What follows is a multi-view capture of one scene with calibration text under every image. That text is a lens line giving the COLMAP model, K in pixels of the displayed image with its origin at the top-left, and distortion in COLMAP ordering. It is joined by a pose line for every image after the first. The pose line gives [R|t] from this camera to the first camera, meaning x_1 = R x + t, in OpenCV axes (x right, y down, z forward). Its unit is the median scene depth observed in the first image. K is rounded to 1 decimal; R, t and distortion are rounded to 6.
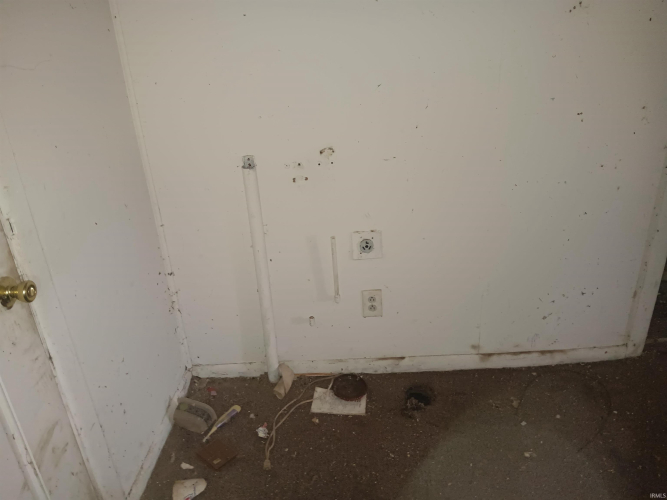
lens RADIAL K [[516.8, 0, 333.7], [0, 516.8, 250.6], [0, 0, 1]] dist [0.034250, -0.099613]
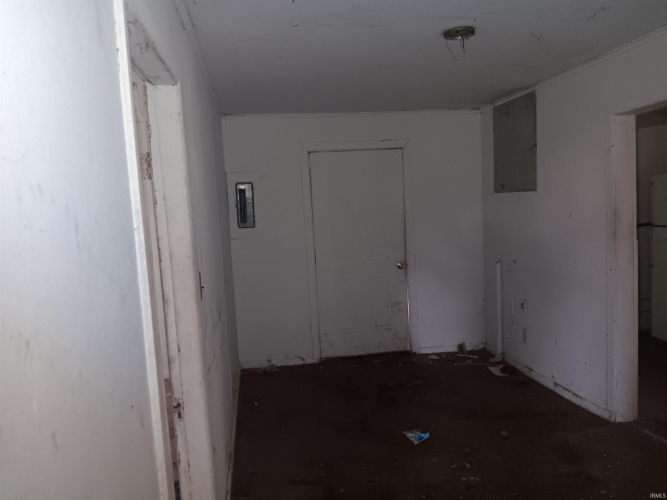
lens RADIAL K [[516.8, 0, 333.5], [0, 516.8, 250.6], [0, 0, 1]] dist [0.034250, -0.099613]
pose [[0.156136, 0.128316, -0.979365, 1.931848], [-0.380472, 0.922827, 0.060251, -0.047659], [0.911516, 0.363214, 0.192907, -0.258071]]
